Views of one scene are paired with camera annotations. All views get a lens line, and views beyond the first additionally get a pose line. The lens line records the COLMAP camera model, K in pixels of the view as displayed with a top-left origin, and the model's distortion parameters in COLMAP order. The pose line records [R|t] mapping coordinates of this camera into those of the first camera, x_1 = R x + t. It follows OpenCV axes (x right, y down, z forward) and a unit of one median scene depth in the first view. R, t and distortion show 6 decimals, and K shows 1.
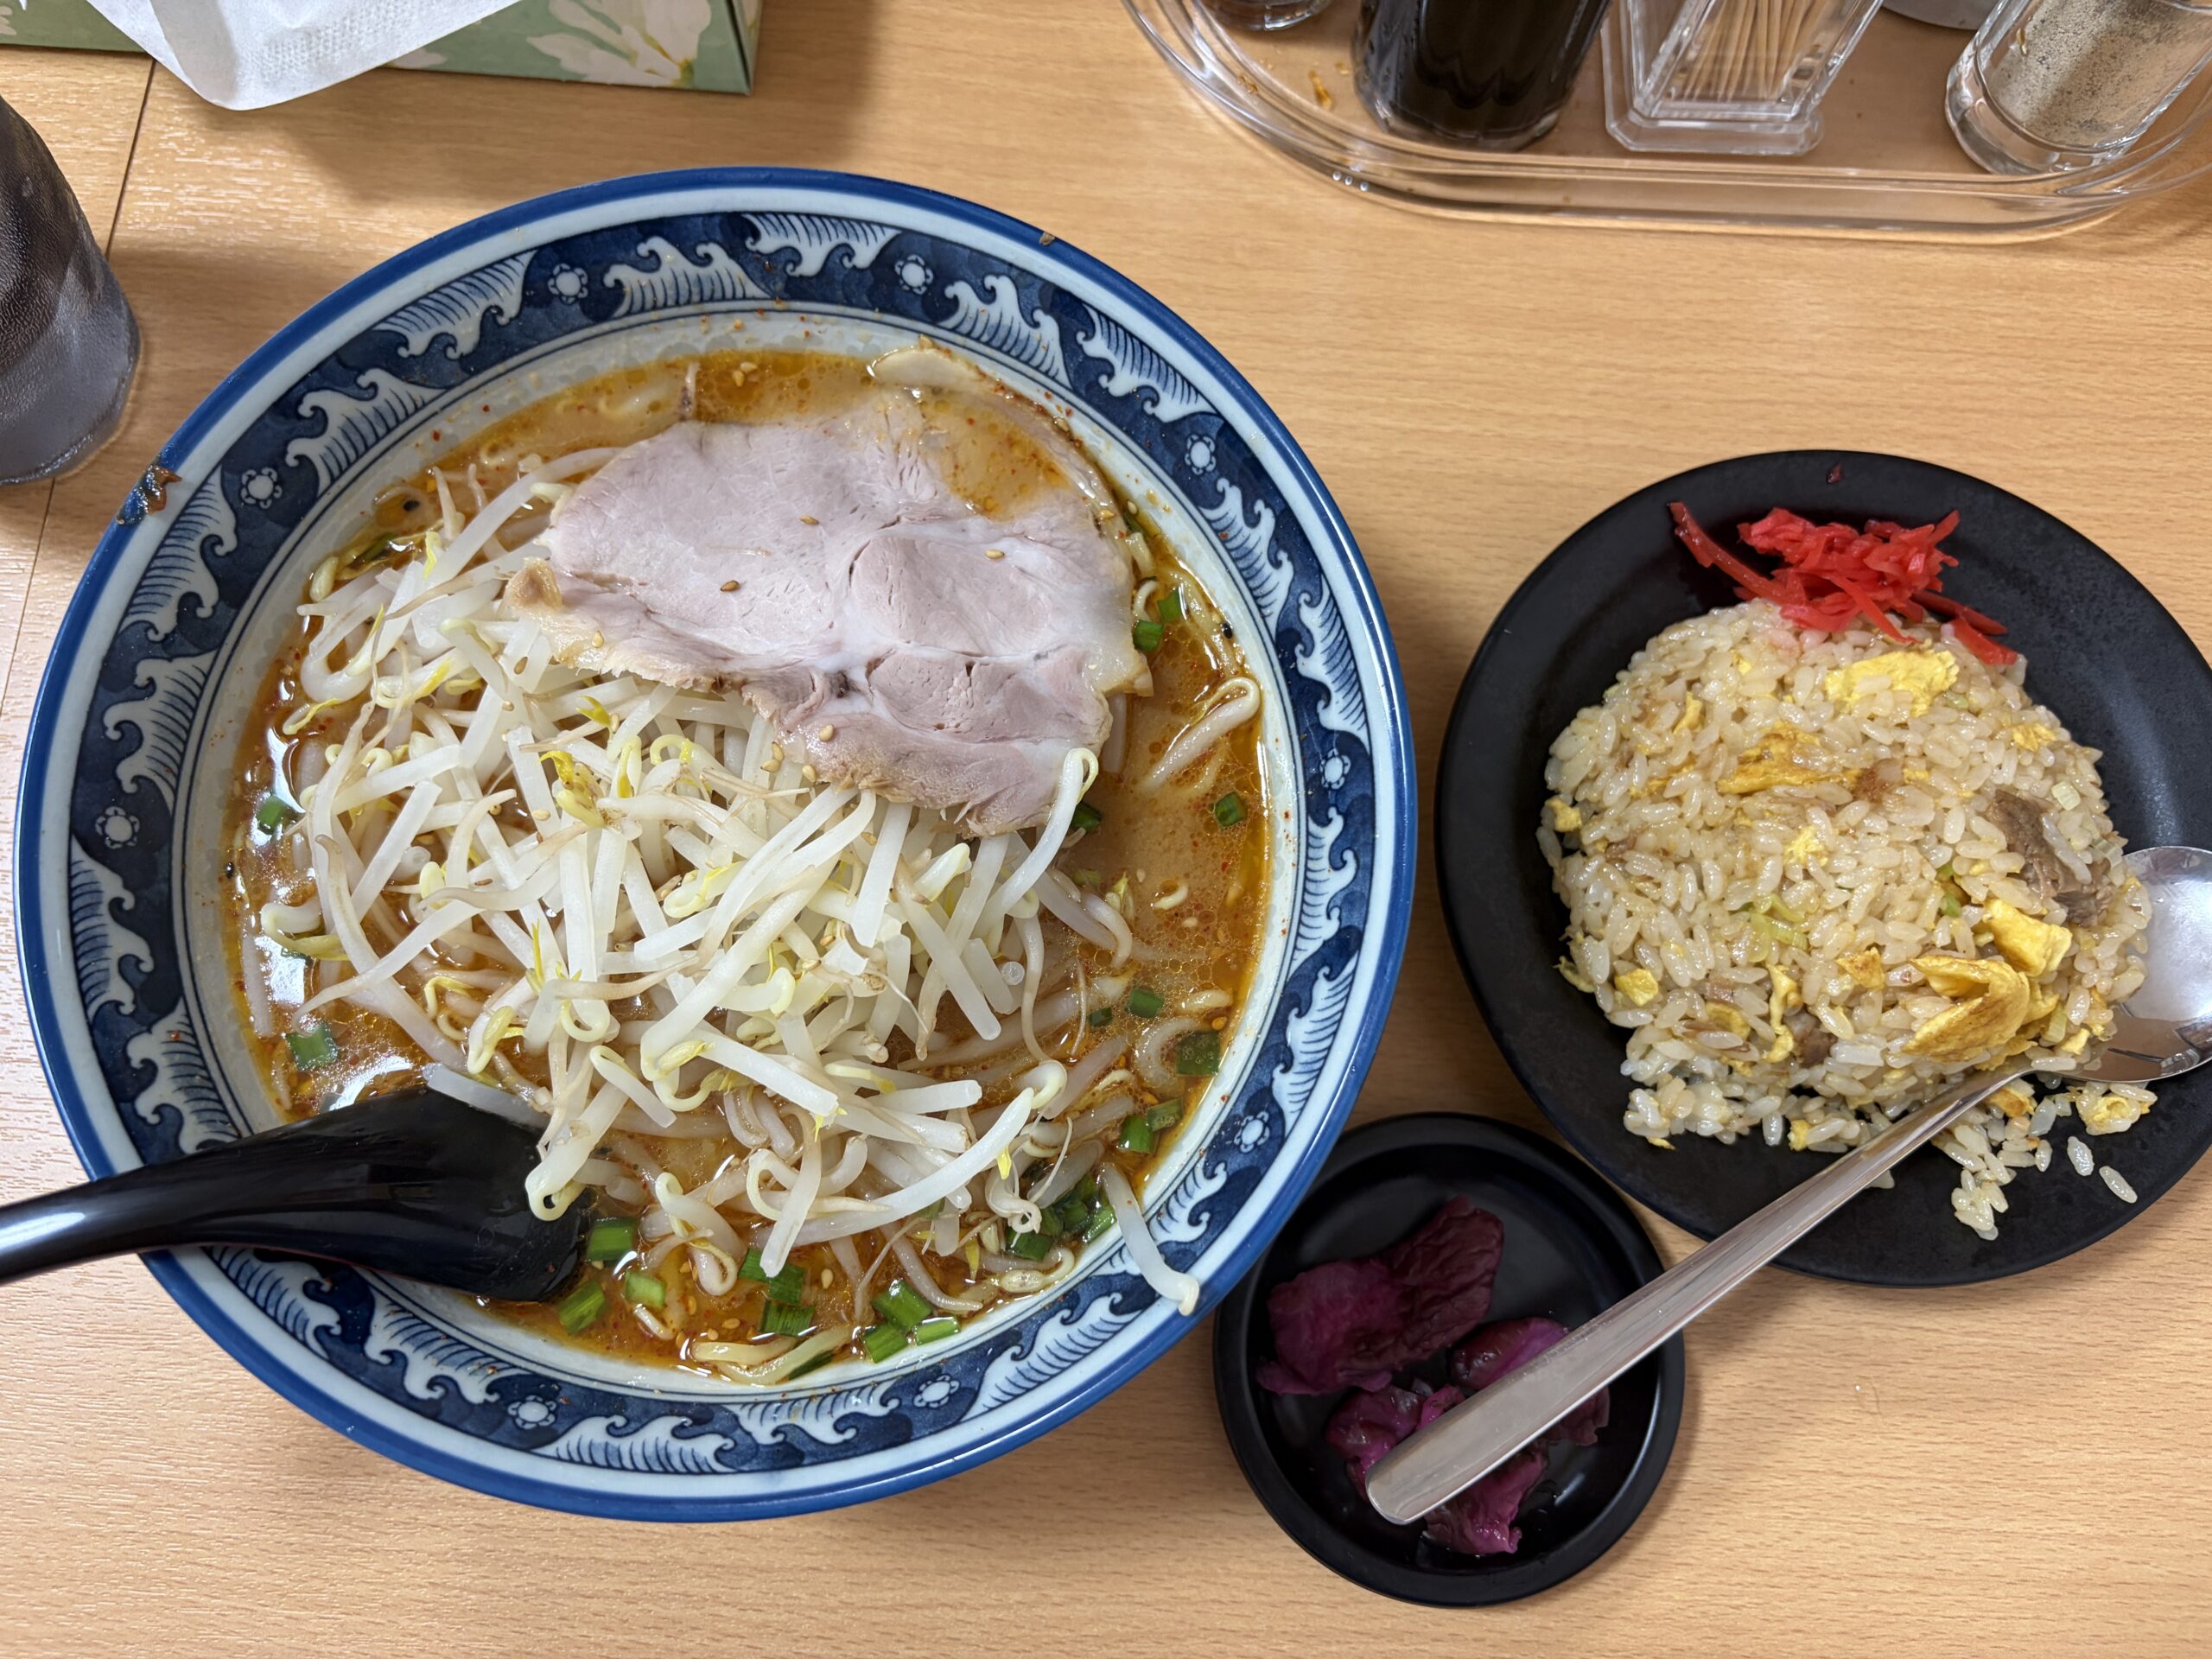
lens RADIAL K [[1910.1, 0, 1111.7], [0, 1910.1, 832.6], [0, 0, 1]] dist [0.003536, -0.007335]
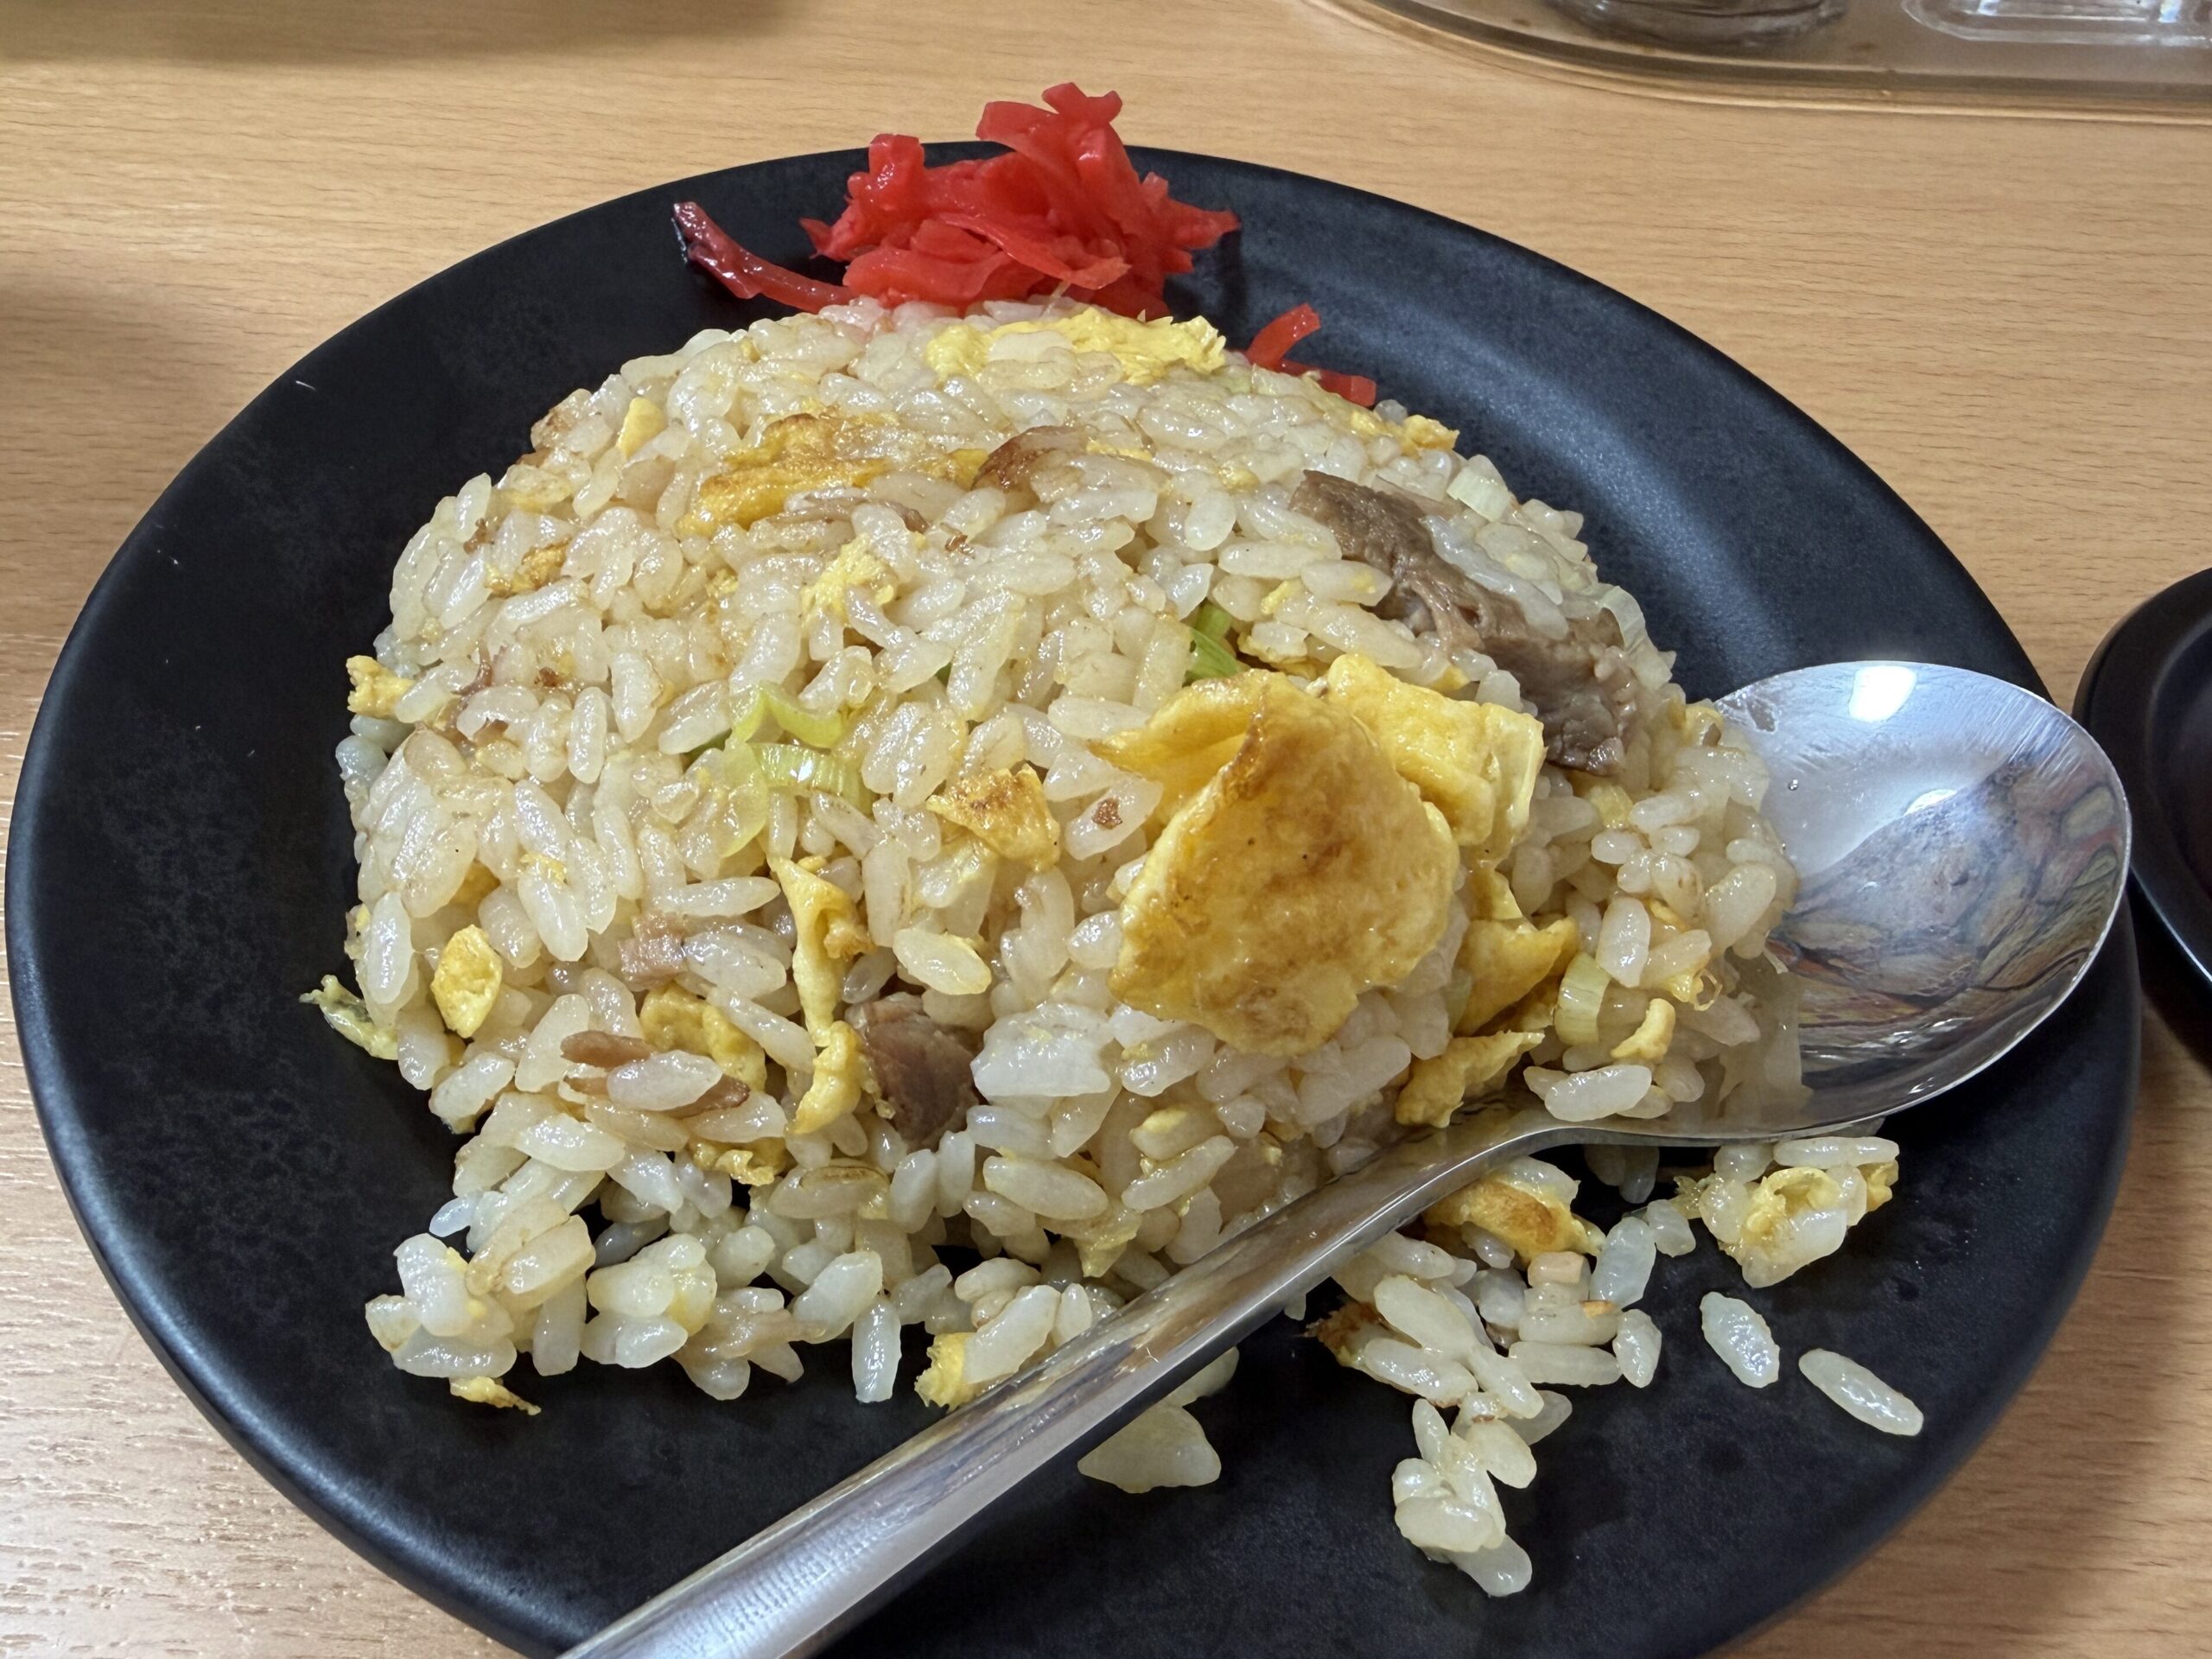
lens RADIAL K [[1910.1, 0, 1093.2], [0, 1910.1, 835.7], [0, 0, 1]] dist [0.003536, -0.007335]
pose [[0.994291, -0.074212, 0.076671, 0.373263], [0.101815, 0.874839, -0.473593, 0.245386], [-0.031928, 0.478696, 0.877400, 0.659642]]
